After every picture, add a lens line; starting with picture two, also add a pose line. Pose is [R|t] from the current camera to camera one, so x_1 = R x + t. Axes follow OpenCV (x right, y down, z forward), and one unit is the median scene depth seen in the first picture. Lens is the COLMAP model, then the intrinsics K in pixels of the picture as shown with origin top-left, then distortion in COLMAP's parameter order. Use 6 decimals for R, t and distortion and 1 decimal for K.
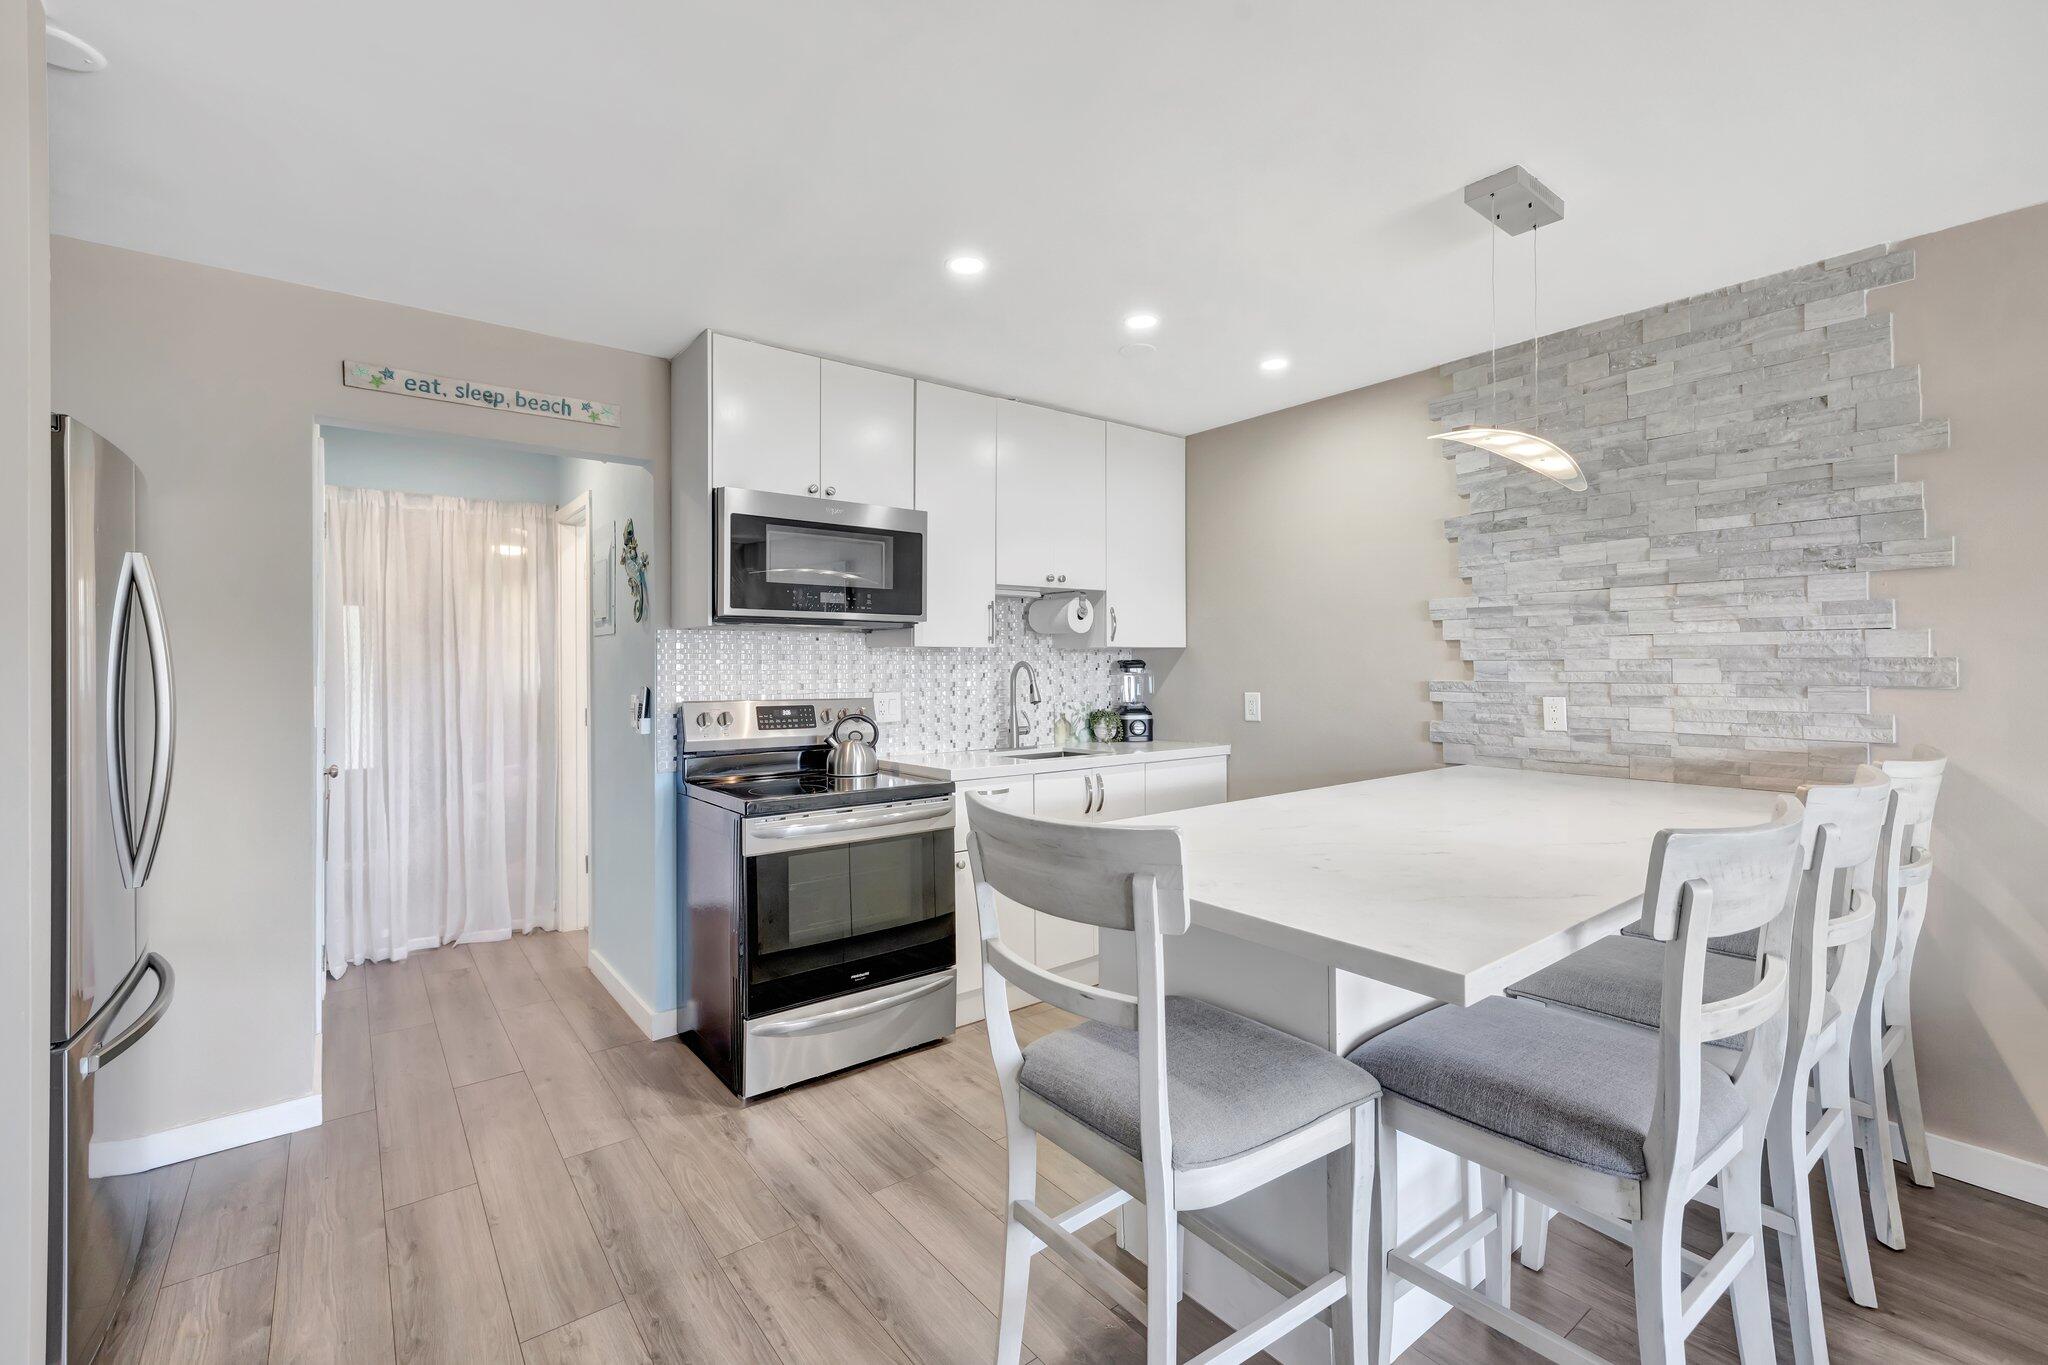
lens RADIAL K [[884.1, 0, 1022.3], [0, 884.1, 660.7], [0, 0, 1]] dist [0.003573, 0.000291]
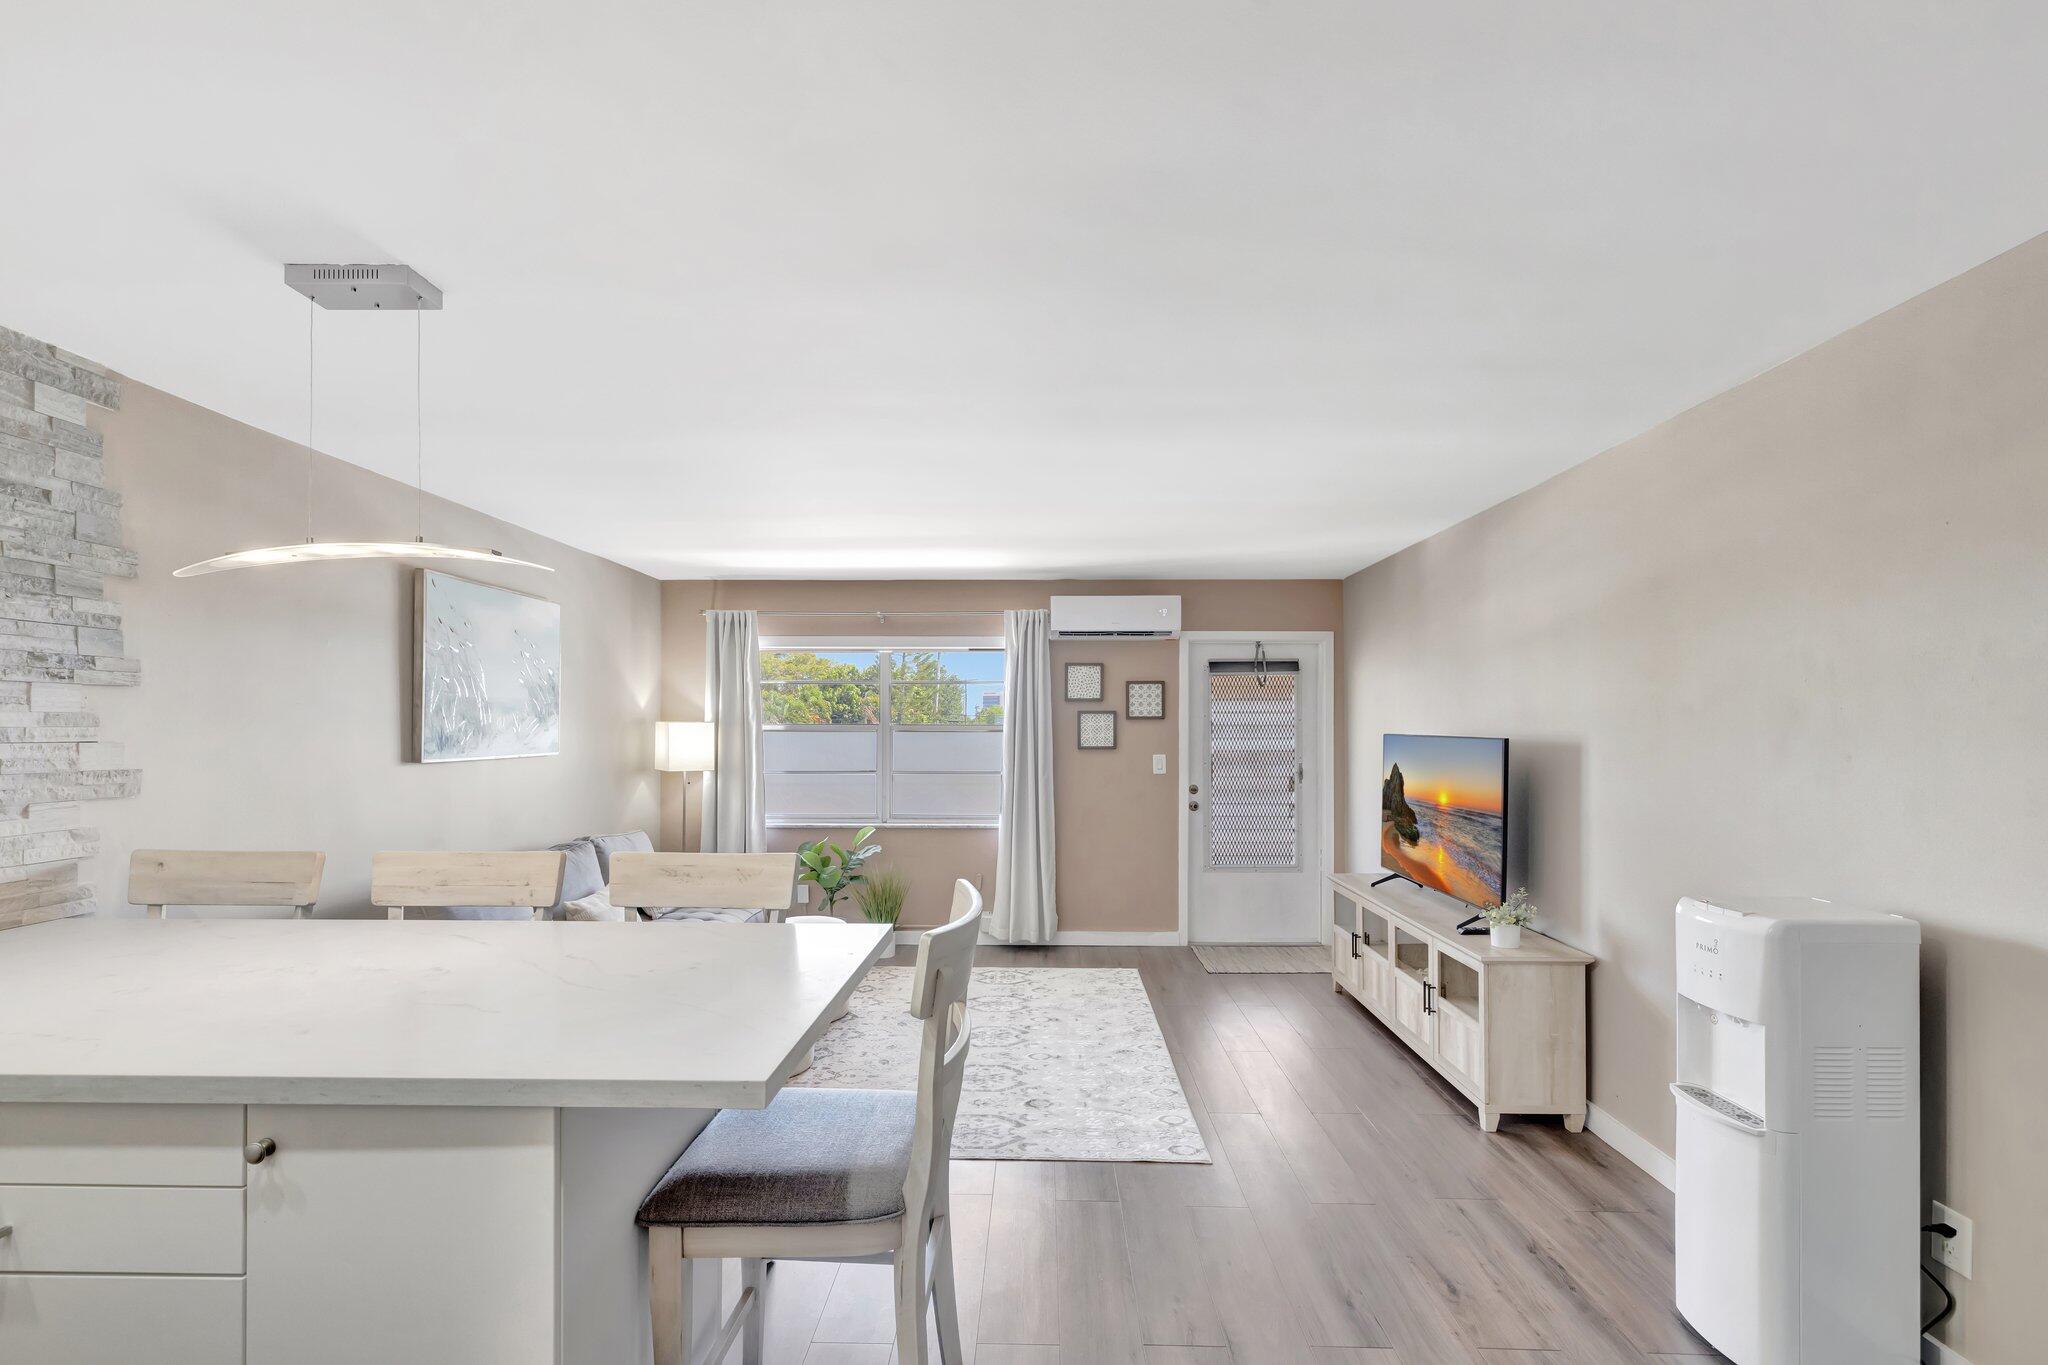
lens RADIAL K [[902.6, 0, 1028.8], [0, 902.6, 726.2], [0, 0, 1]] dist [0.003821, 0.000302]
pose [[-0.781977, 0.005410, 0.623284, -0.397980], [-0.000474, 0.999957, -0.009275, -0.035660], [-0.623307, -0.007548, -0.781940, 0.900307]]
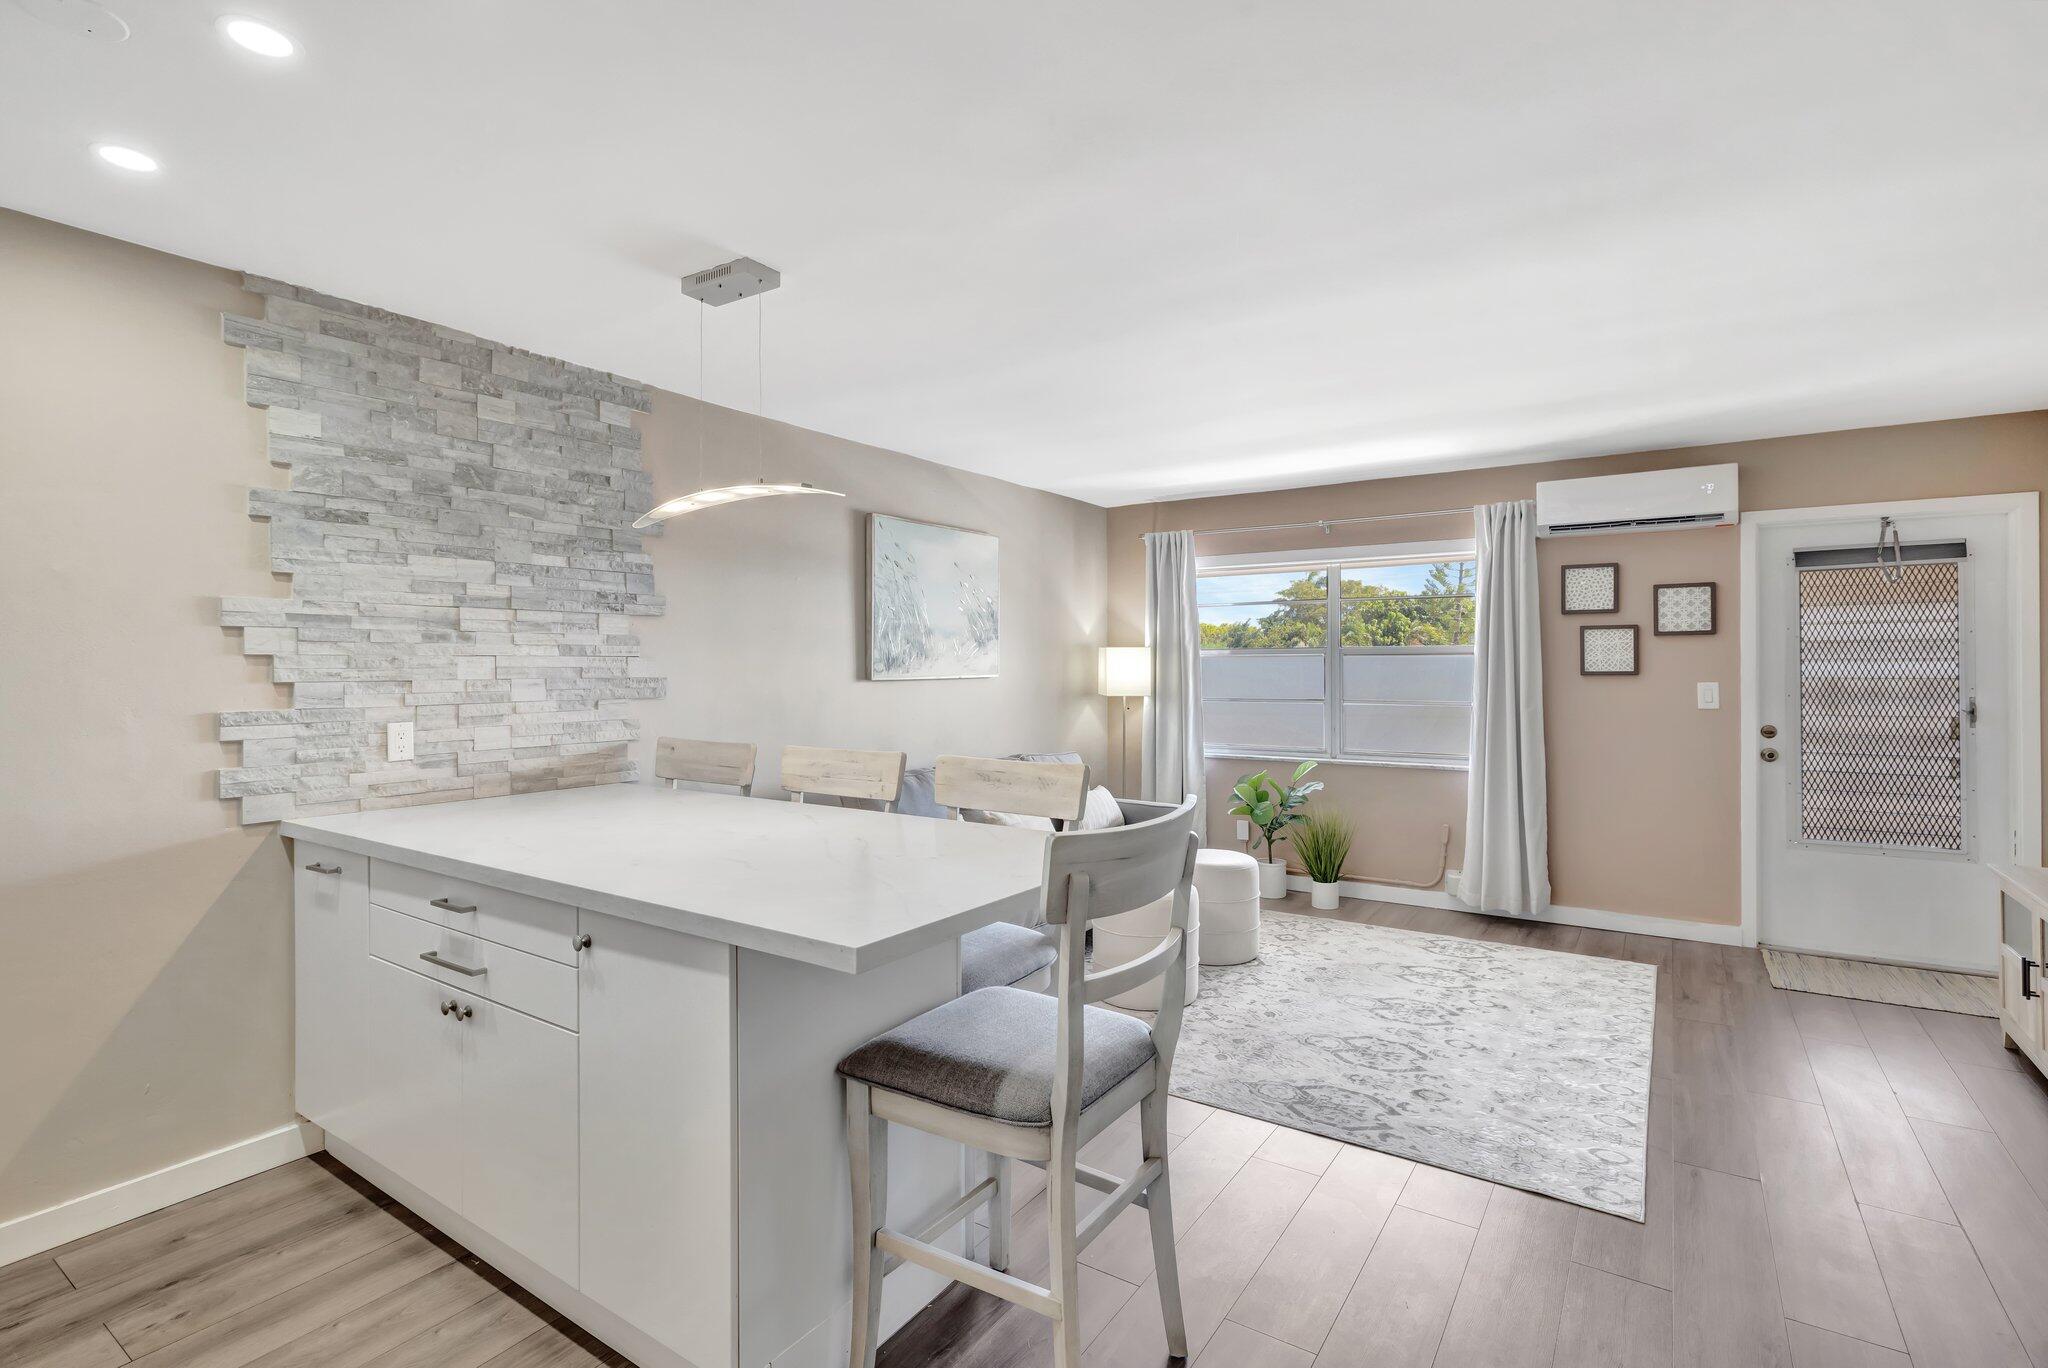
lens RADIAL K [[973.3, 0, 1023.9], [0, 973.3, 662.8], [0, 0, 1]] dist [-0.004847, 0.000620]
pose [[-0.318645, 0.009500, 0.947827, -0.523310], [0.000763, 0.999952, -0.009766, -0.008975], [-0.947874, -0.002389, -0.318637, 0.716654]]
